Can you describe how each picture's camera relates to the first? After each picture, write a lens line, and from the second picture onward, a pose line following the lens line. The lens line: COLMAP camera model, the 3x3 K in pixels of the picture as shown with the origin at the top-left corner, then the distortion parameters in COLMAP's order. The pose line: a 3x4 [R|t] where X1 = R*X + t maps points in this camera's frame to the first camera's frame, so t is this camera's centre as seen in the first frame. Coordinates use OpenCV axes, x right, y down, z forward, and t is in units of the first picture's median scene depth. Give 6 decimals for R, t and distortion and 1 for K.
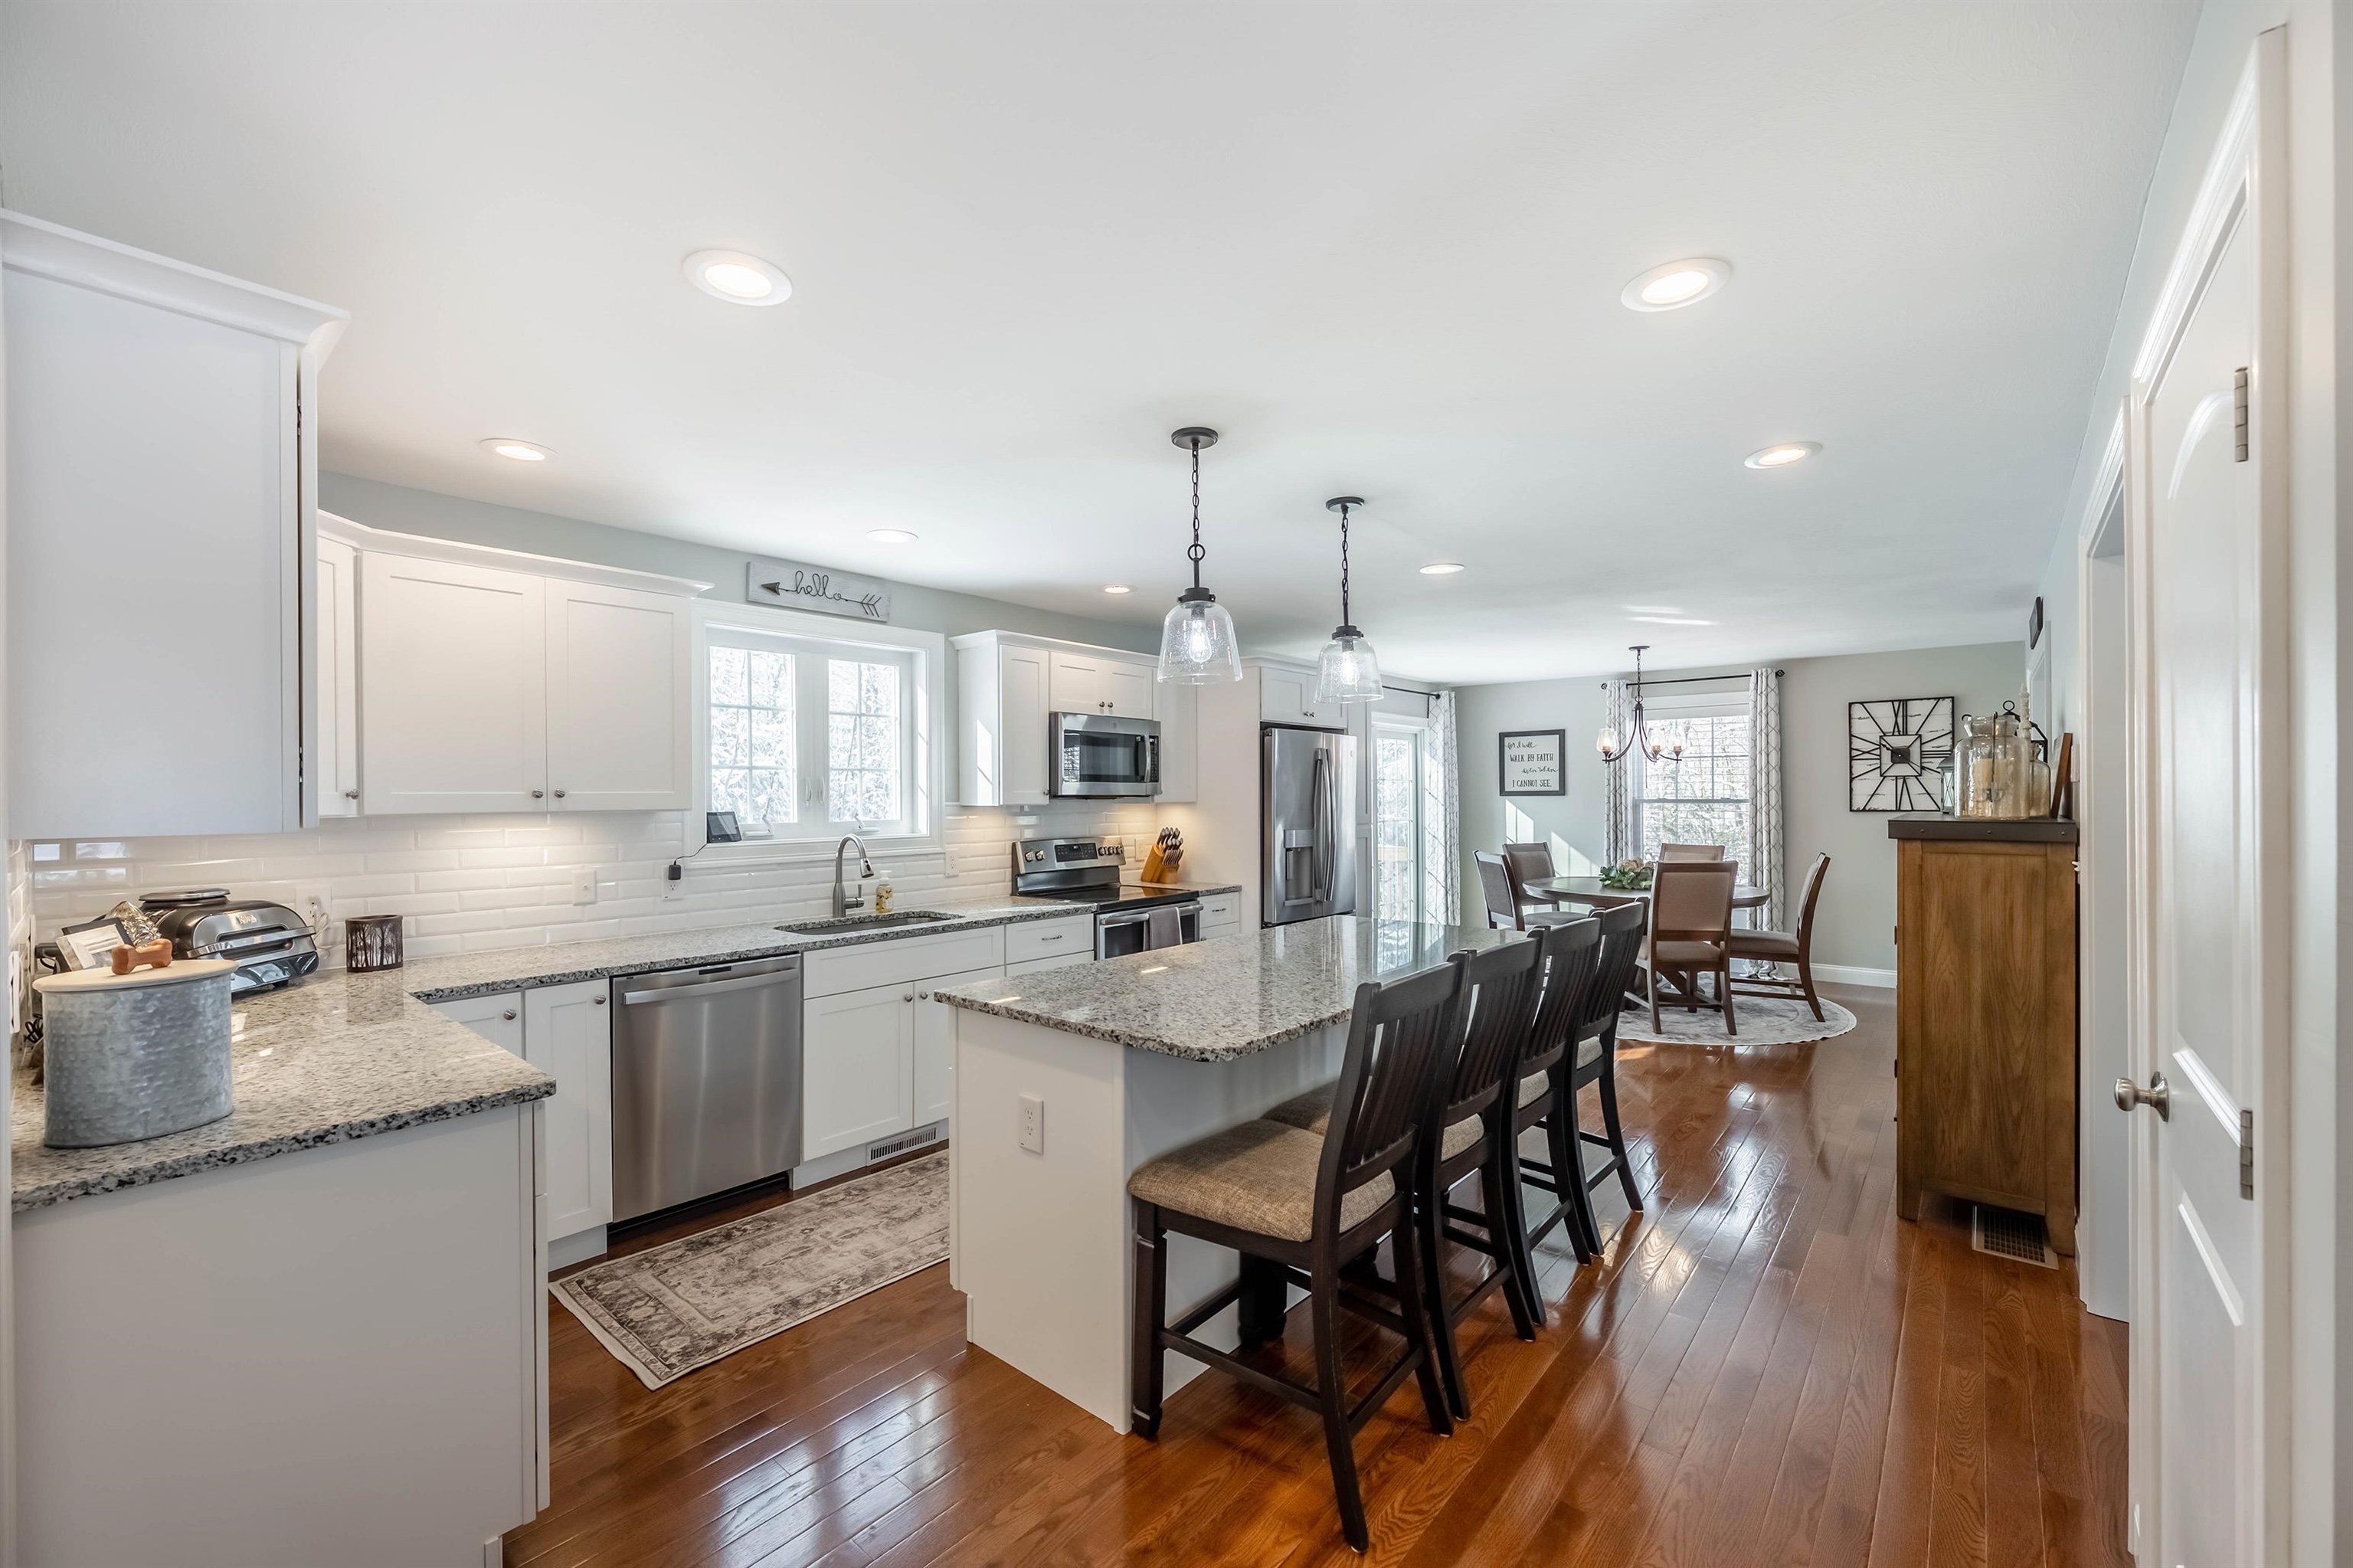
lens RADIAL K [[949.5, 0, 1178.1], [0, 949.5, 788.9], [0, 0, 1]] dist [-0.000225, -0.000054]
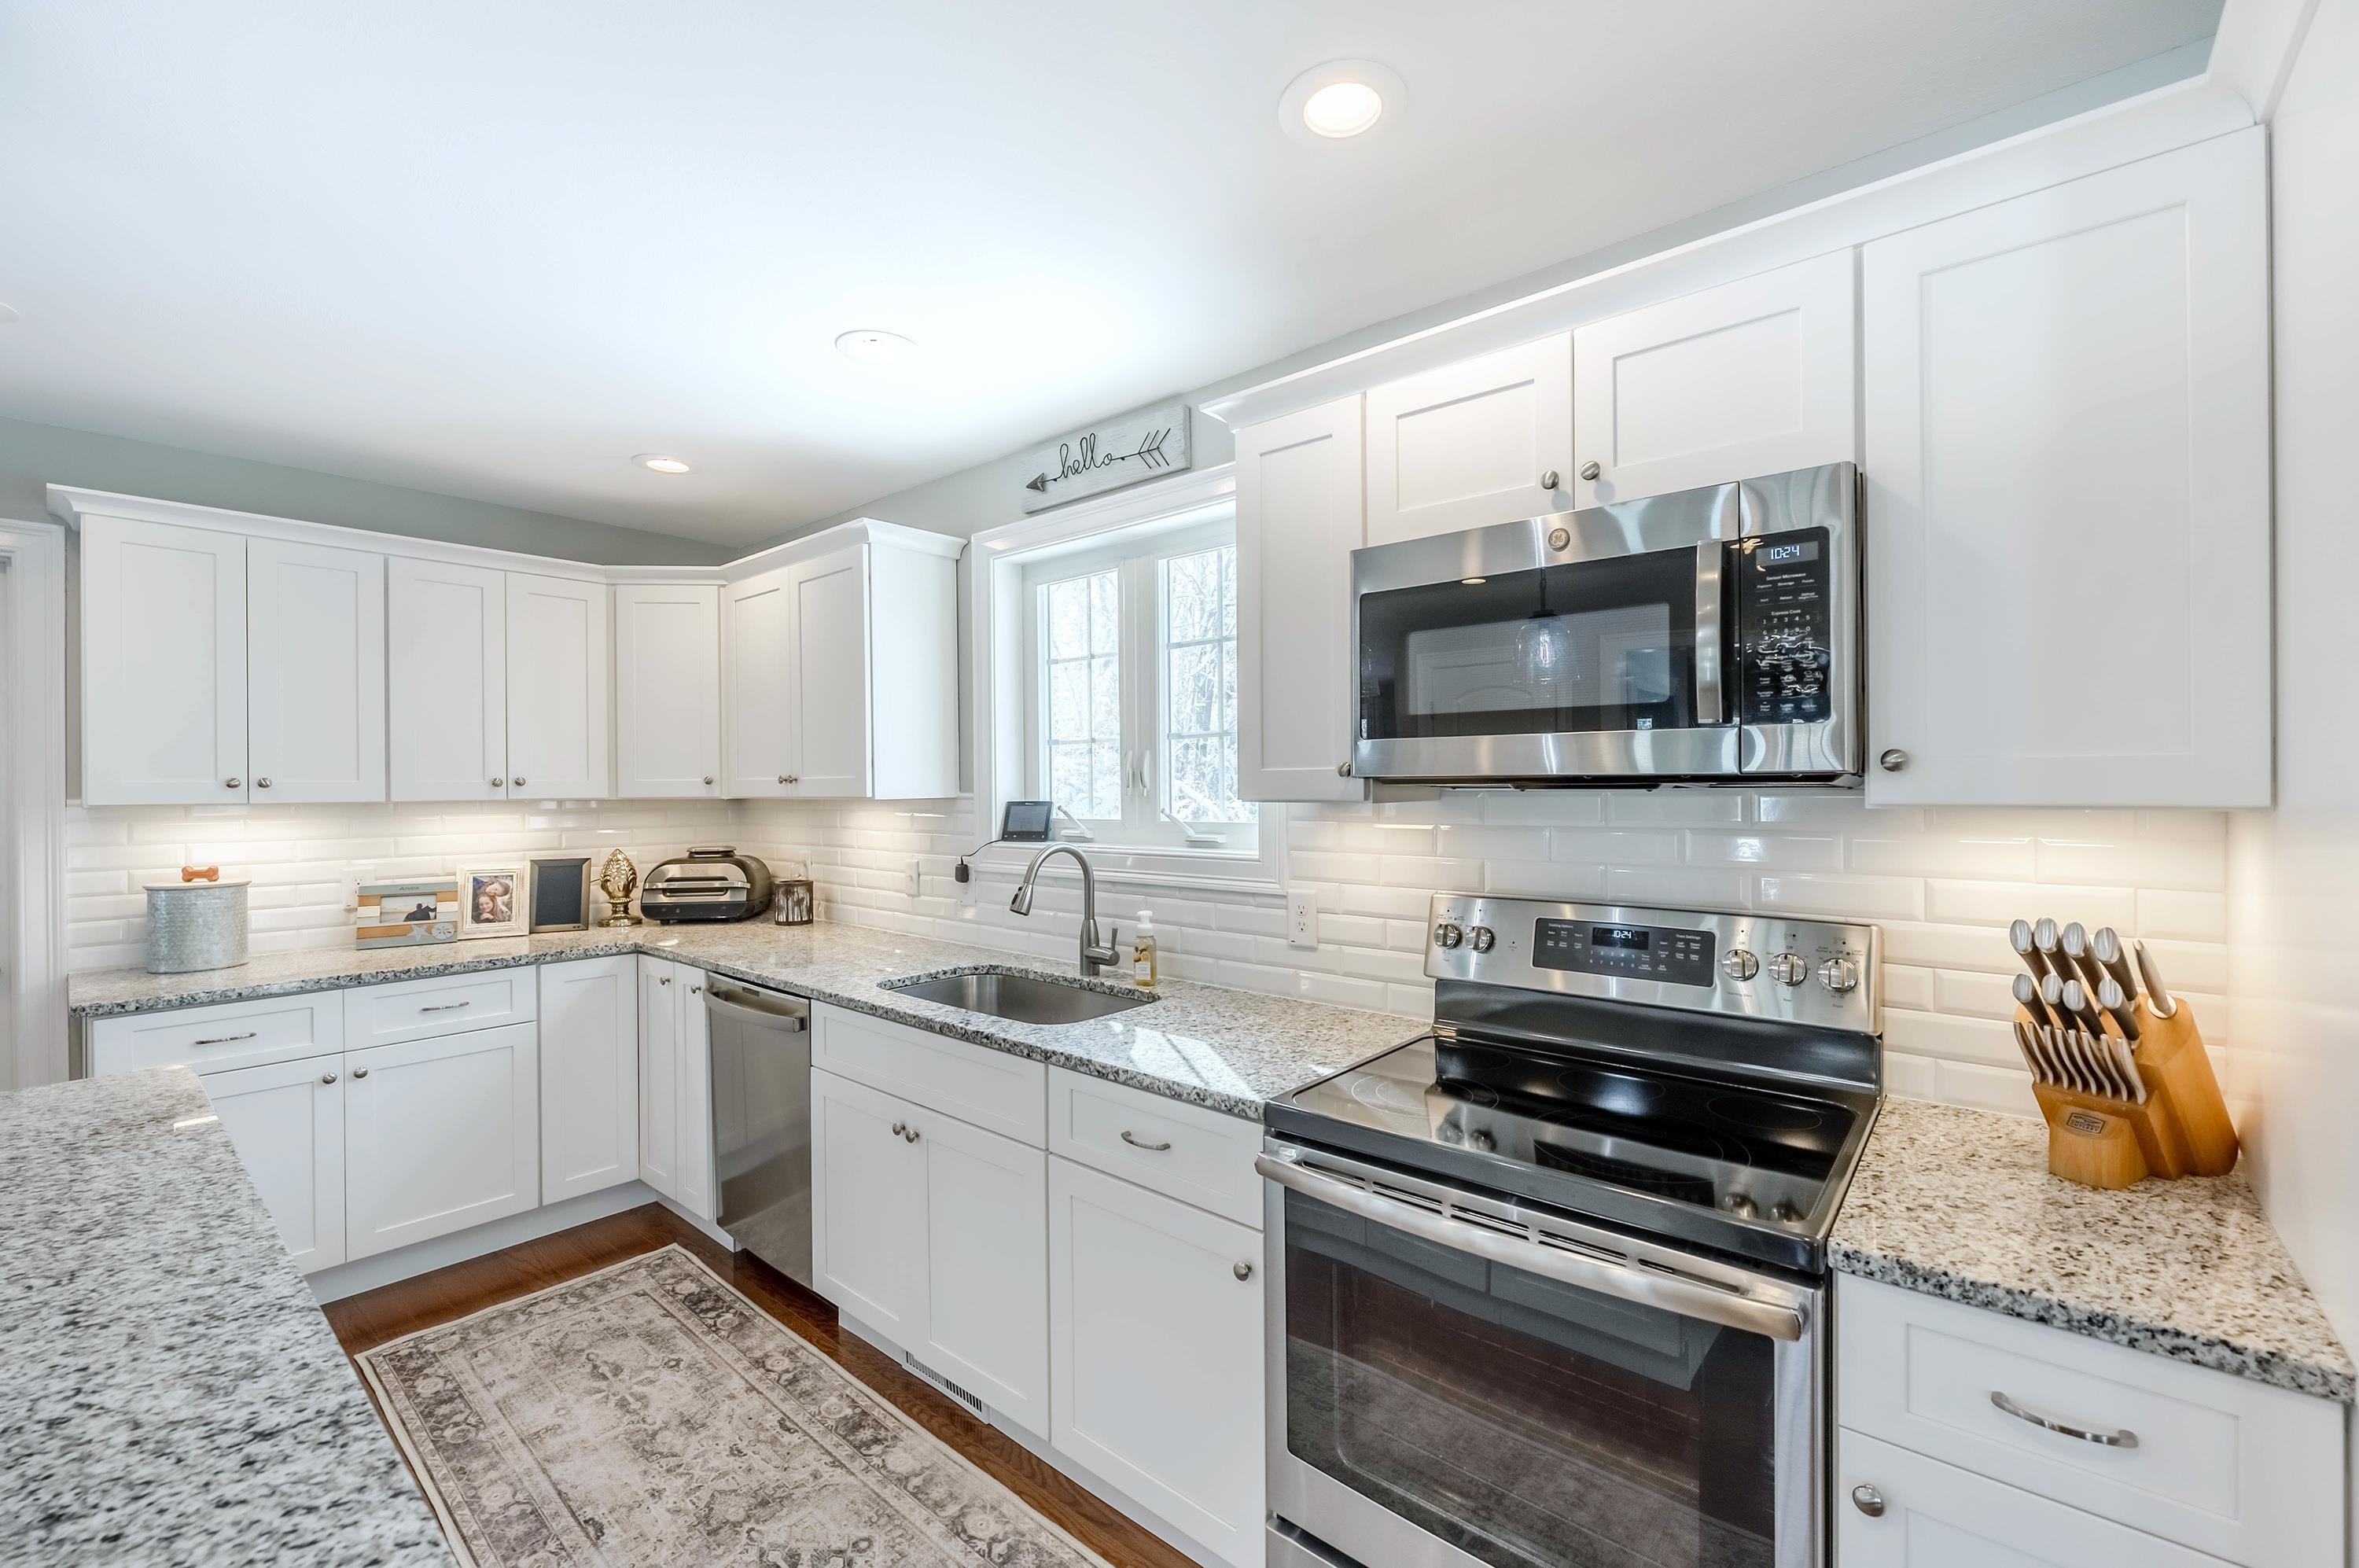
lens RADIAL K [[973.0, 0, 1194.2], [0, 973.0, 782.6], [0, 0, 1]] dist [0.002074, 0.000242]
pose [[0.000245, 0.005624, -0.999984, 0.227473], [0.013830, 0.999889, 0.005627, 0.005127], [0.999904, -0.013831, 0.000167, 0.858565]]
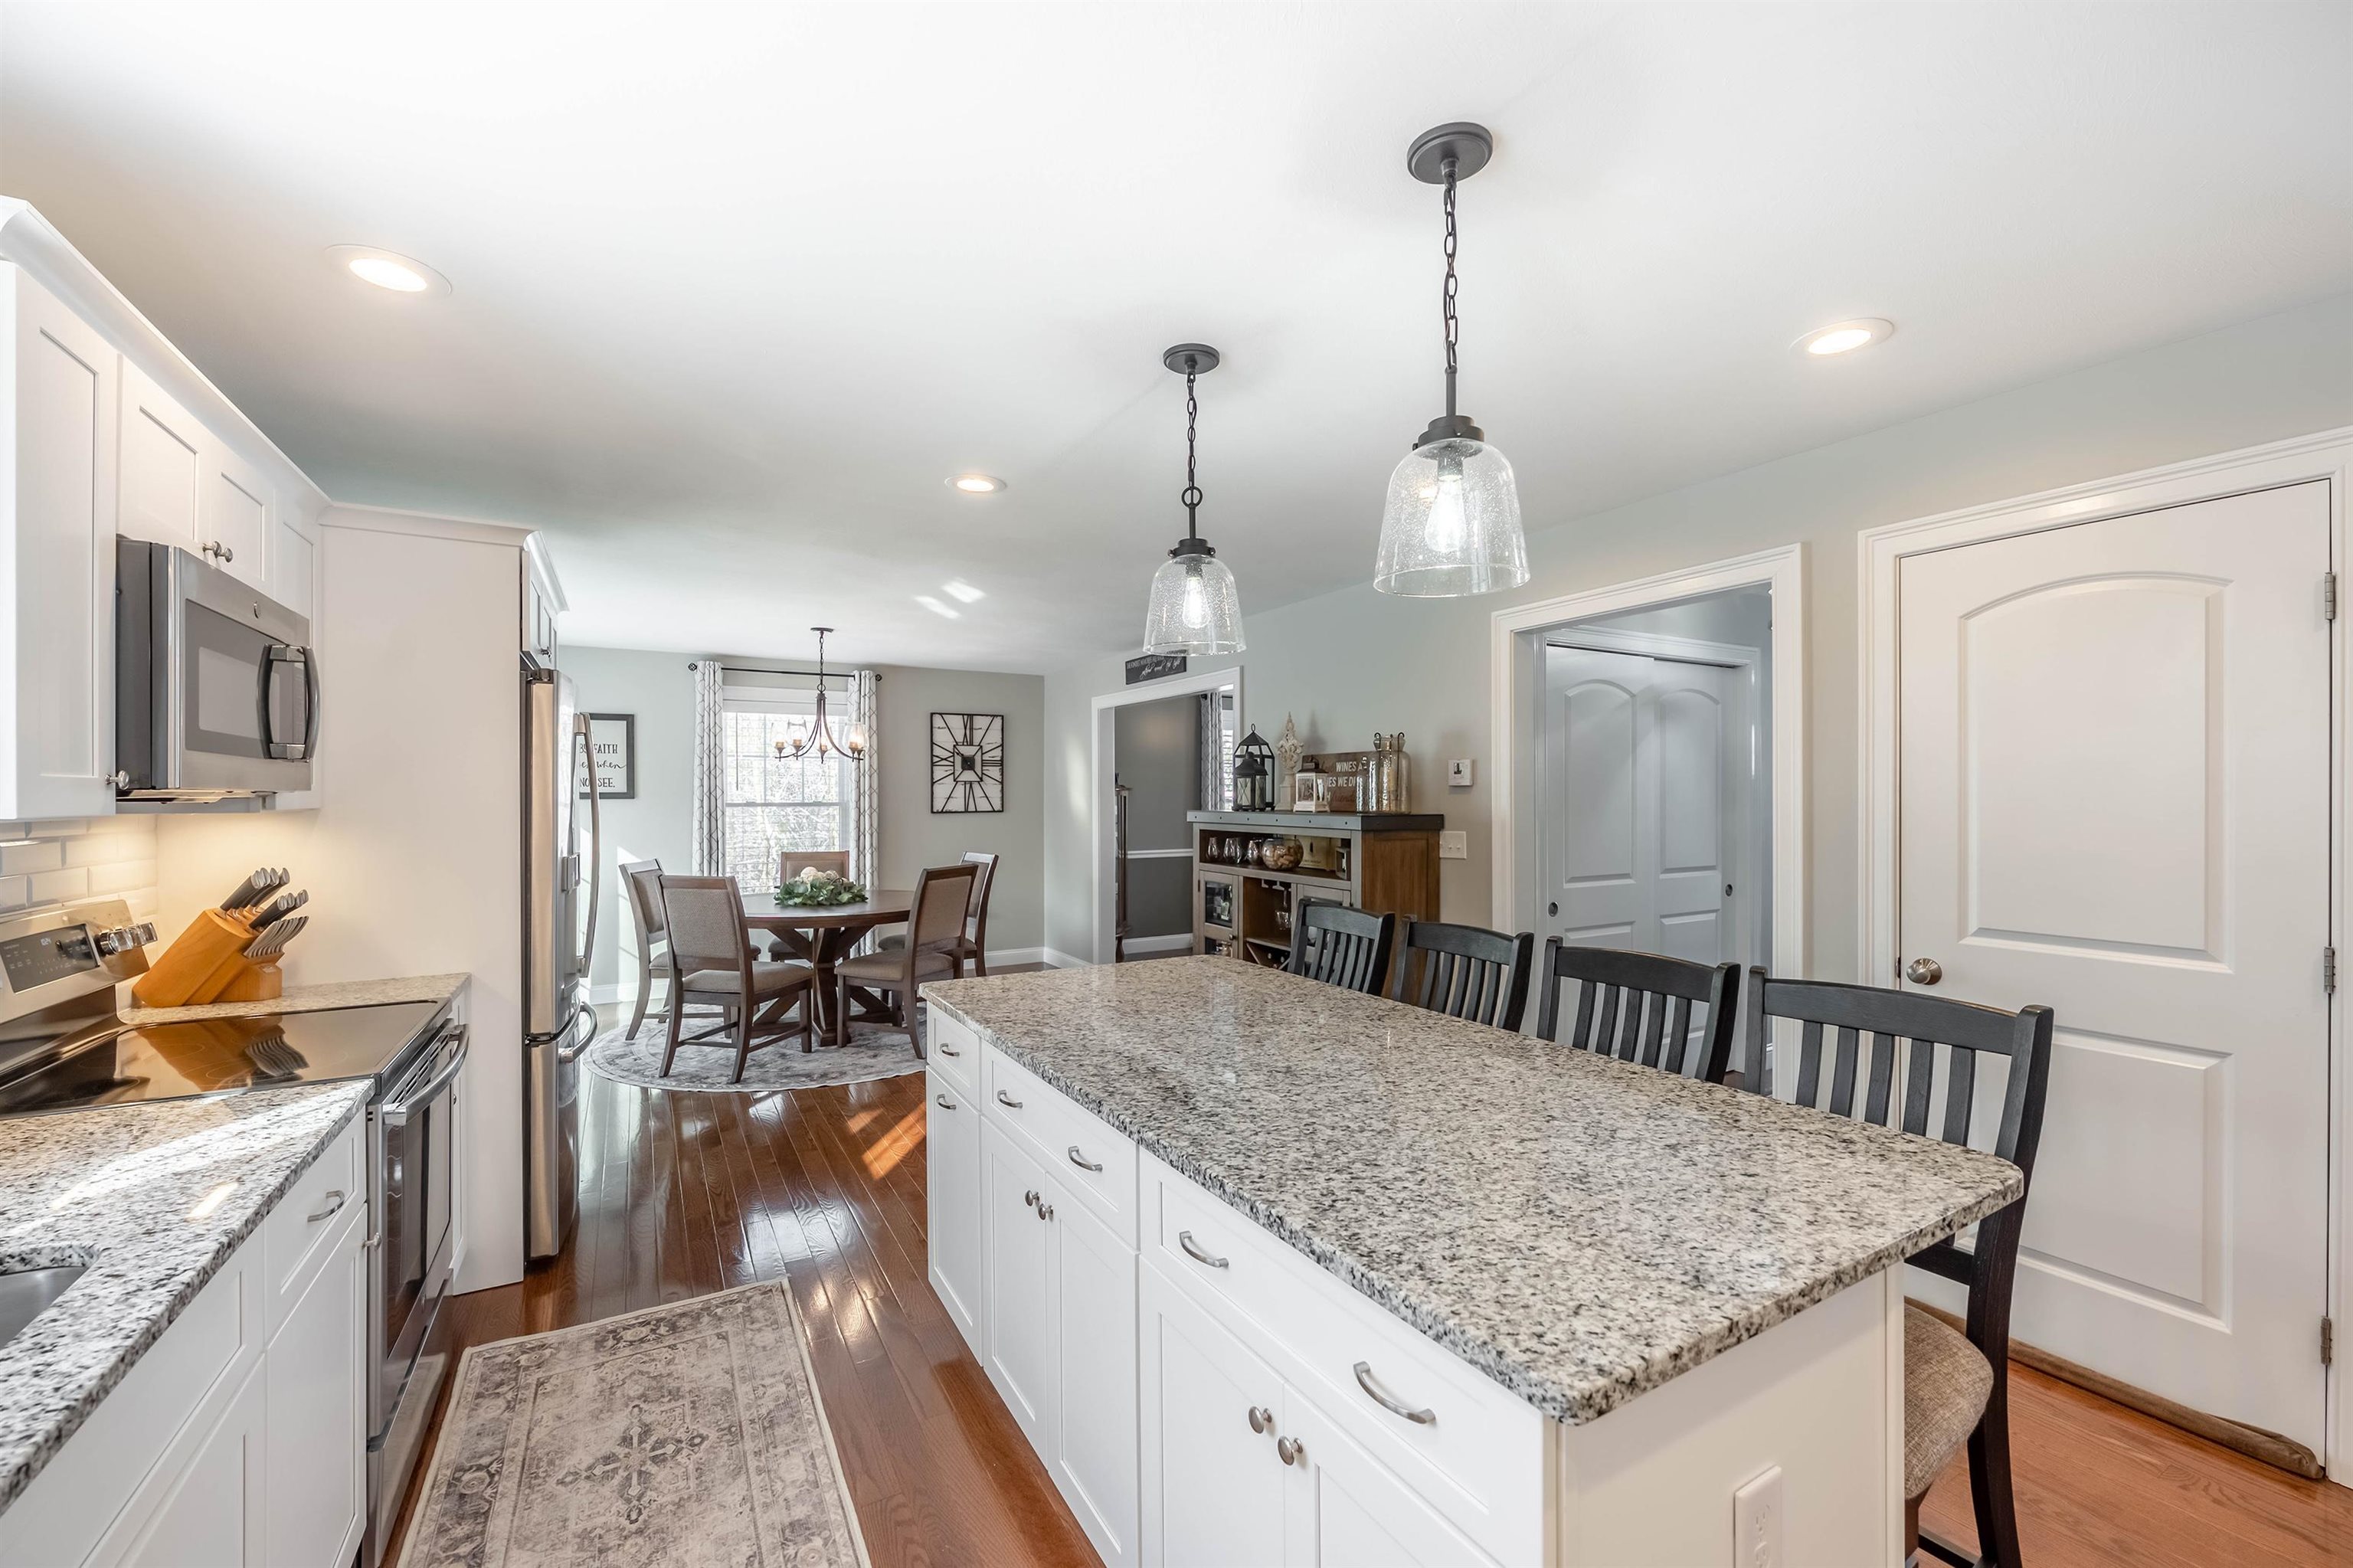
lens RADIAL K [[949.5, 0, 1178.8], [0, 949.5, 795.6], [0, 0, 1]] dist [-0.000225, -0.000054]
pose [[0.339154, 0.003553, 0.940724, -0.290807], [-0.002877, 0.999992, -0.002740, 0.007882], [-0.940726, -0.001778, 0.339162, 0.500701]]
